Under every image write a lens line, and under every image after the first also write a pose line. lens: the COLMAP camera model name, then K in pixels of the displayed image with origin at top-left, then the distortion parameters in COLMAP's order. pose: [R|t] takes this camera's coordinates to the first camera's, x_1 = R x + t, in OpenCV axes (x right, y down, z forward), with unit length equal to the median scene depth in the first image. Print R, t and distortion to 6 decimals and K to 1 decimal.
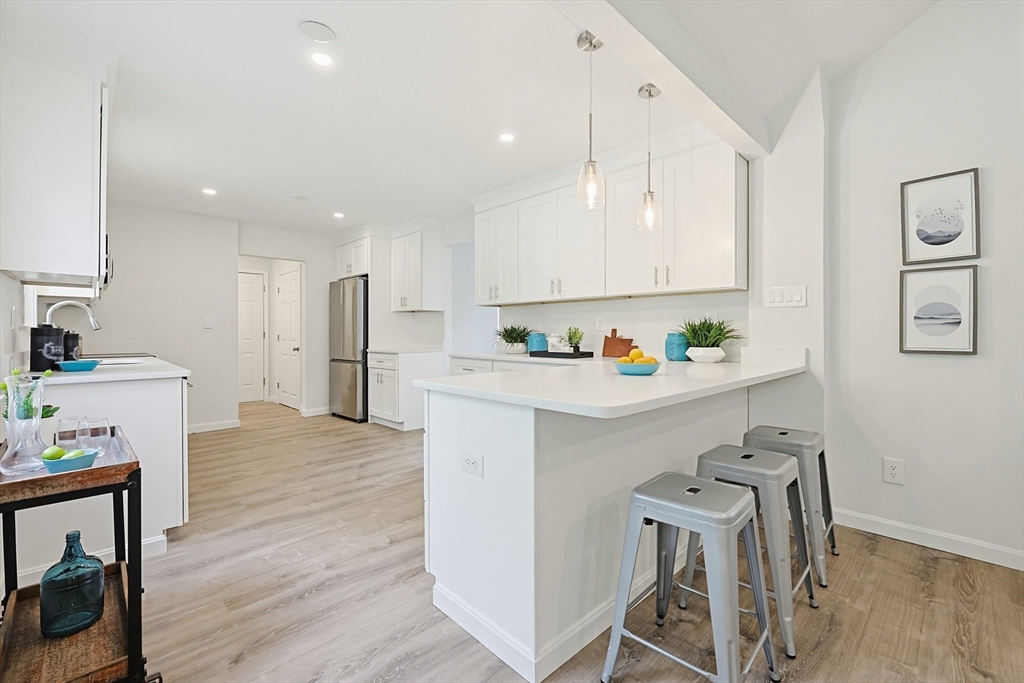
lens RADIAL K [[436.5, 0, 514.0], [0, 436.5, 334.1], [0, 0, 1]] dist [-0.006577, -0.000743]
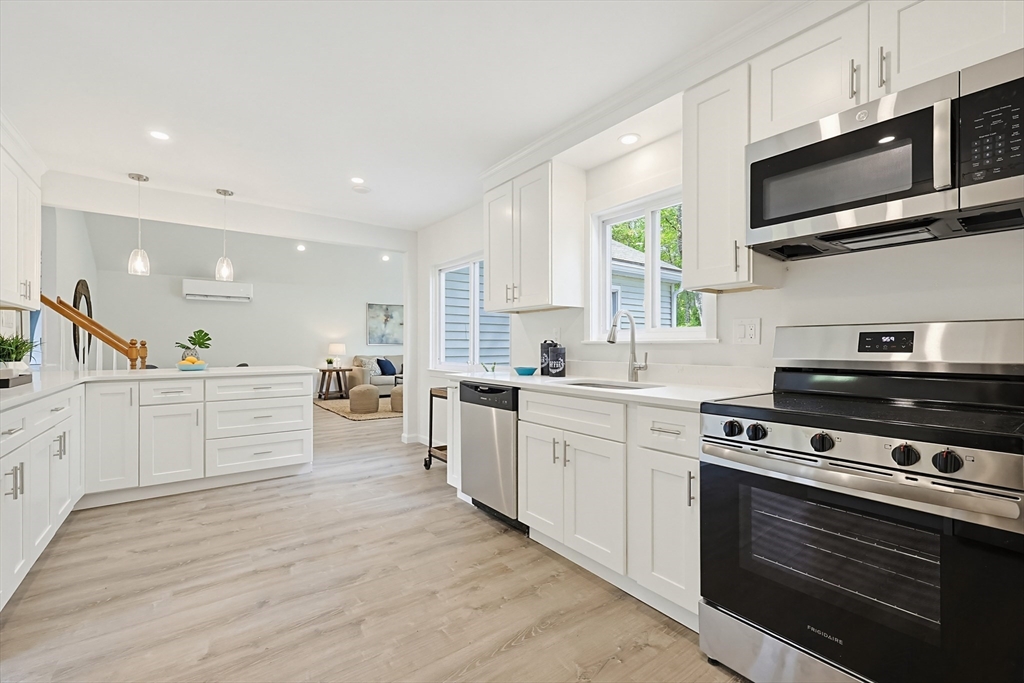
lens RADIAL K [[436.5, 0, 516.2], [0, 436.5, 341.9], [0, 0, 1]] dist [-0.006577, -0.000743]
pose [[-0.992176, 0.006651, 0.124668, -1.040426], [0.005186, 0.999914, -0.012071, -0.002409], [-0.124738, -0.011330, -0.992125, 2.144944]]
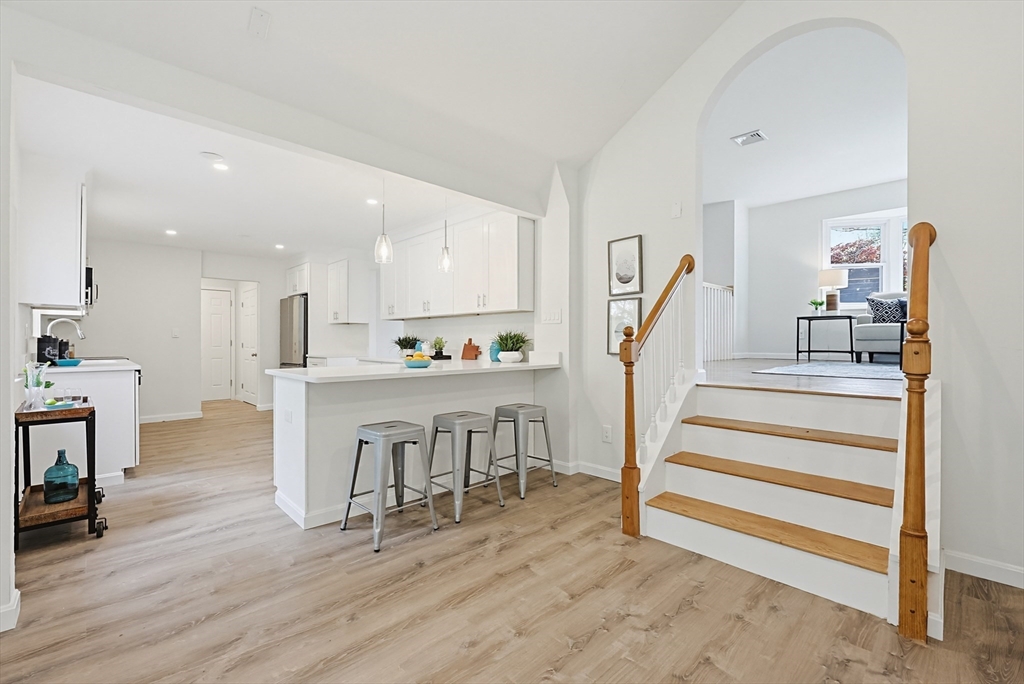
lens RADIAL K [[436.5, 0, 505.5], [0, 436.5, 341.7], [0, 0, 1]] dist [-0.006577, -0.000743]
pose [[0.999963, 0.000622, -0.008580, 0.500260], [-0.000640, 0.999998, -0.002105, 0.001705], [0.008579, 0.002110, 0.999961, -0.467876]]
